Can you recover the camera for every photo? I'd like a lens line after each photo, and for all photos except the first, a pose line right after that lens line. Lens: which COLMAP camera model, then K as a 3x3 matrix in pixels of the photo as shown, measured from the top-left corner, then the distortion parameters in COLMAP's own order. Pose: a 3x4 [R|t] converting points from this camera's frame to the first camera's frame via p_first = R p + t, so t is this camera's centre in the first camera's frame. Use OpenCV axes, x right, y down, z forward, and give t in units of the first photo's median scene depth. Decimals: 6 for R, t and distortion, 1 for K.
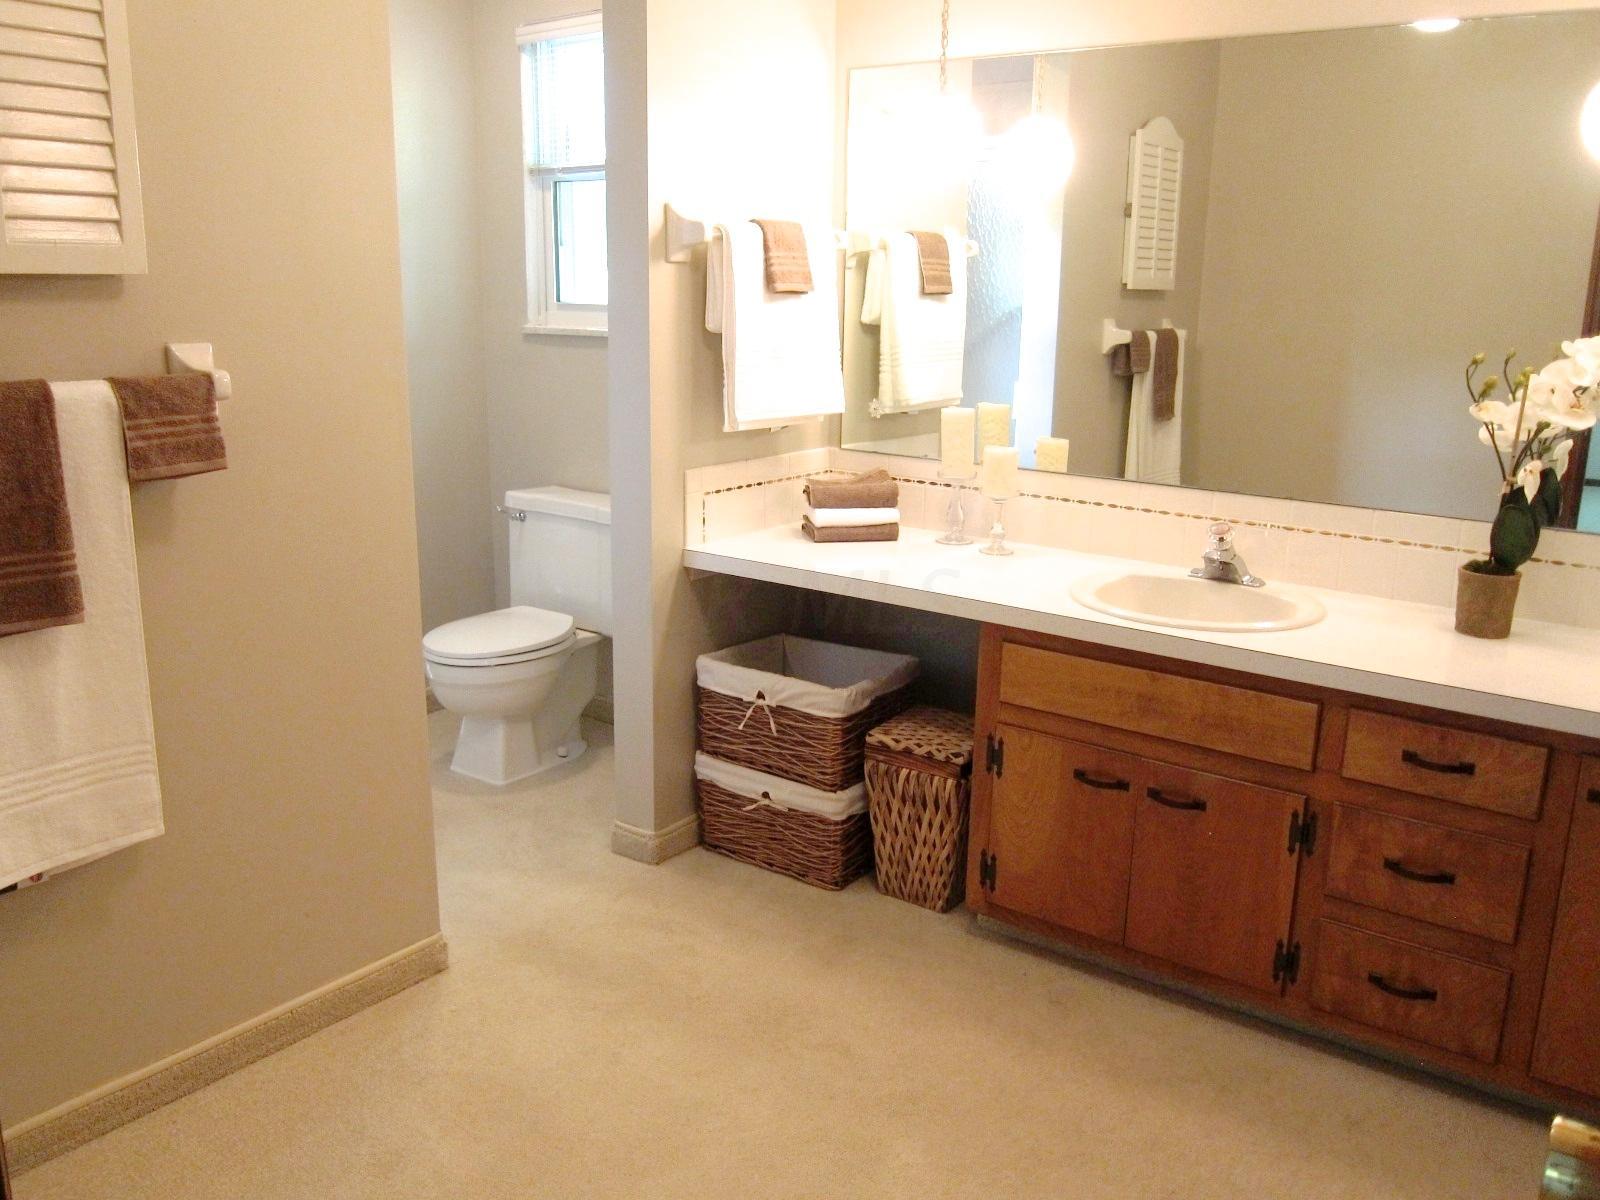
lens RADIAL K [[1323.0, 0, 802.9], [0, 1323.0, 599.4], [0, 0, 1]] dist [-0.062565, 0.015988]
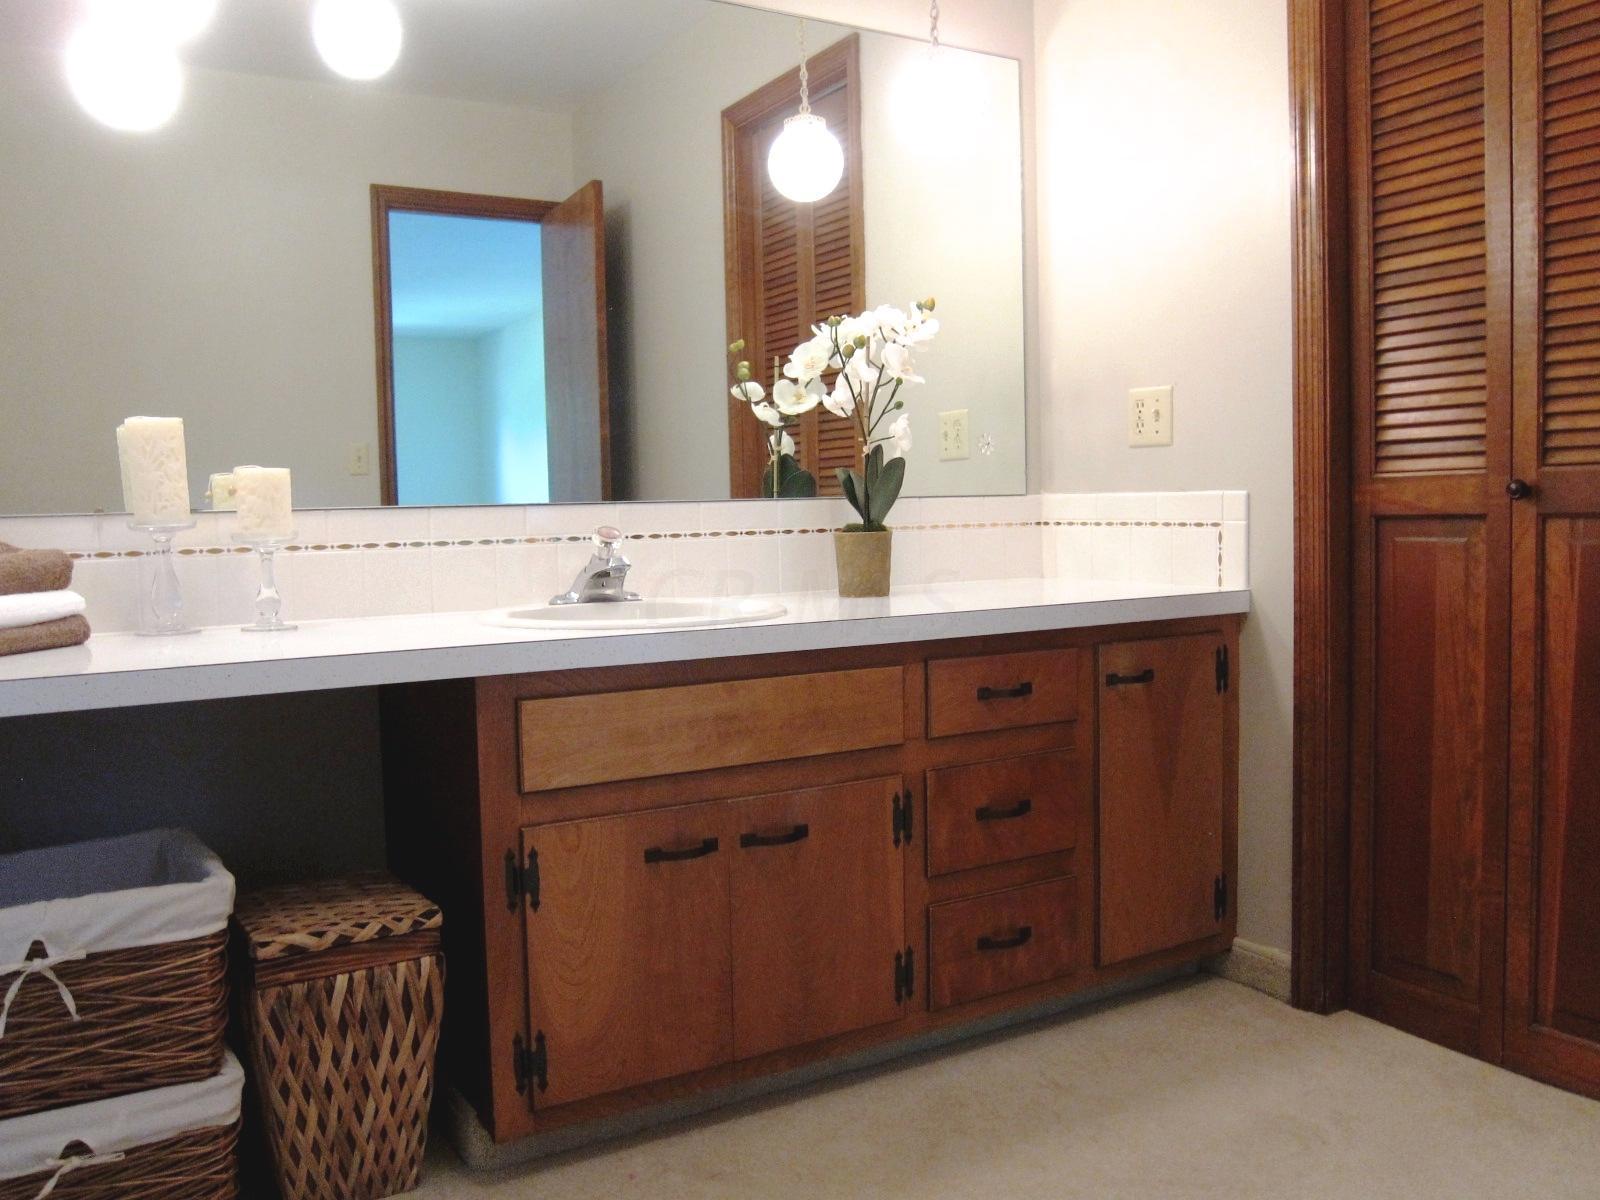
lens RADIAL K [[1323.0, 0, 798.5], [0, 1323.0, 601.2], [0, 0, 1]] dist [-0.062565, 0.015988]
pose [[0.386392, -0.092505, 0.917684, -0.372370], [0.246839, 0.969036, -0.006250, 0.020518], [-0.888691, 0.228935, 0.397262, 0.556360]]
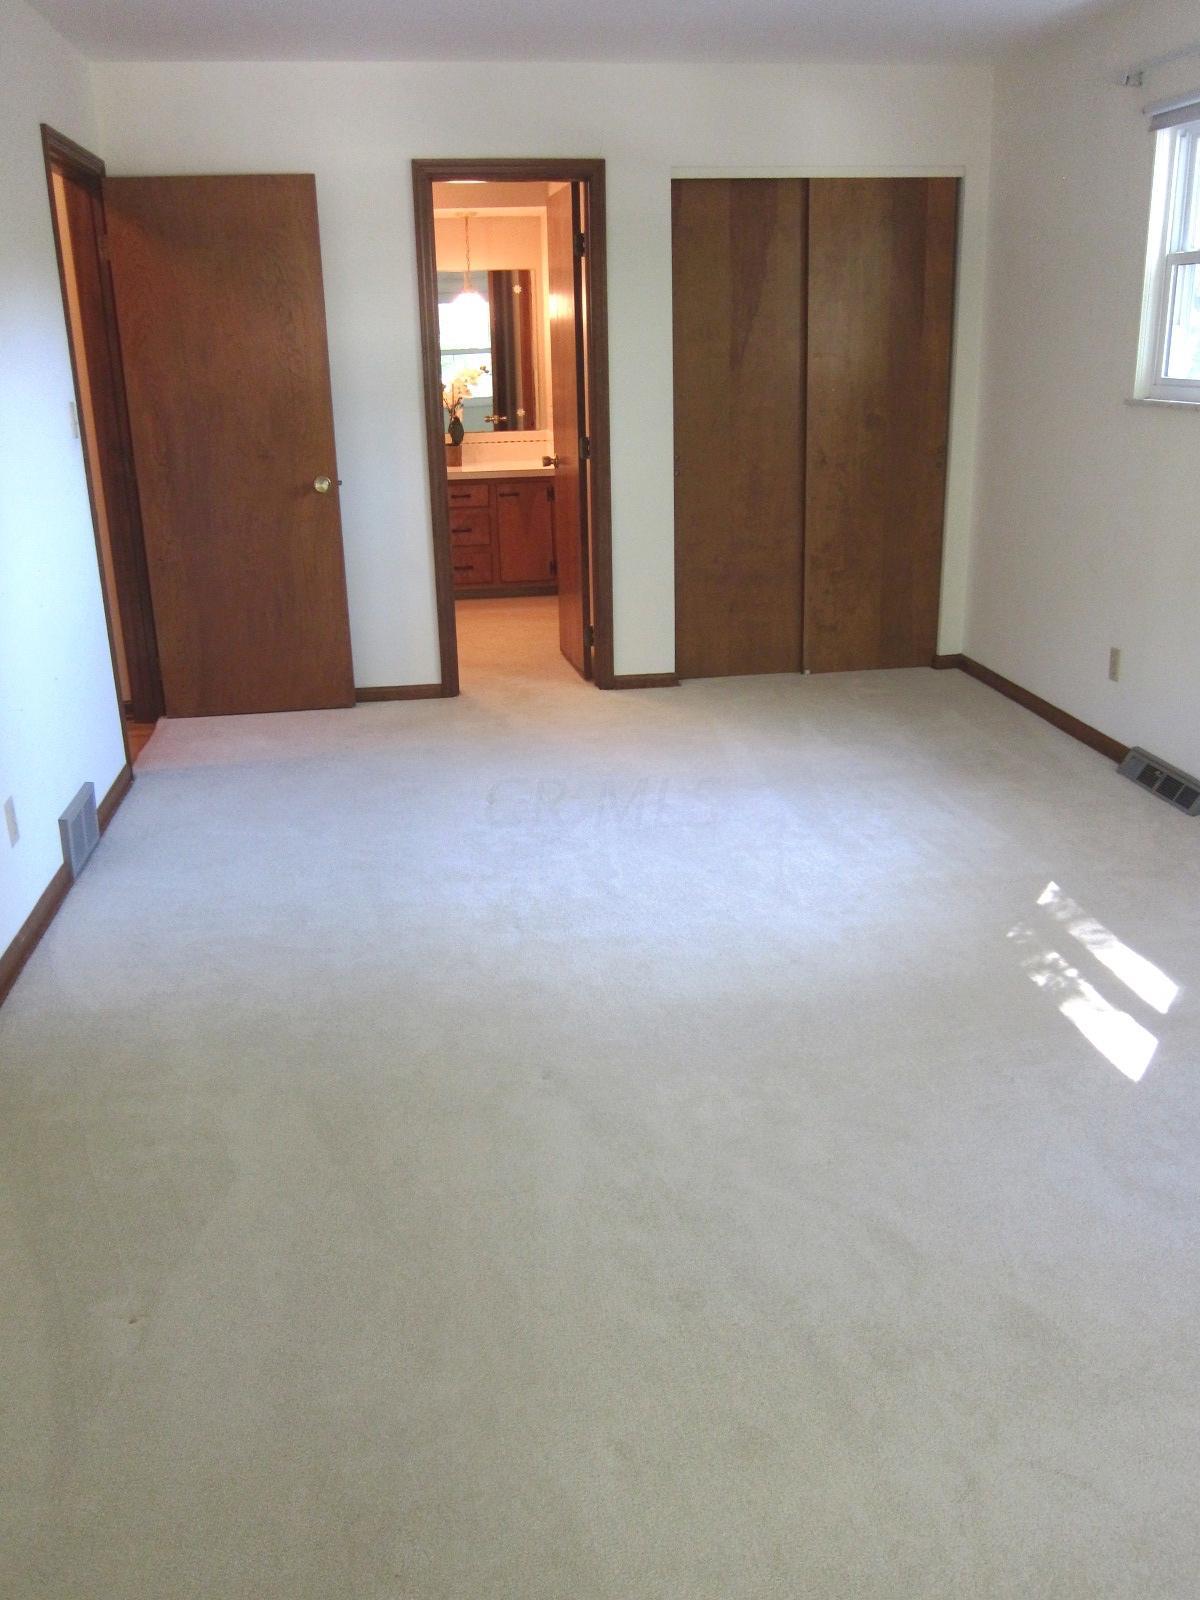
lens RADIAL K [[1323.0, 0, 599.5], [0, 1323.0, 796.8], [0, 0, 1]] dist [-0.062565, 0.015988]
pose [[0.705019, -0.297710, 0.643674, -1.334941], [0.192717, 0.953892, 0.230108, 0.116943], [-0.682501, -0.038184, 0.729886, -1.404952]]
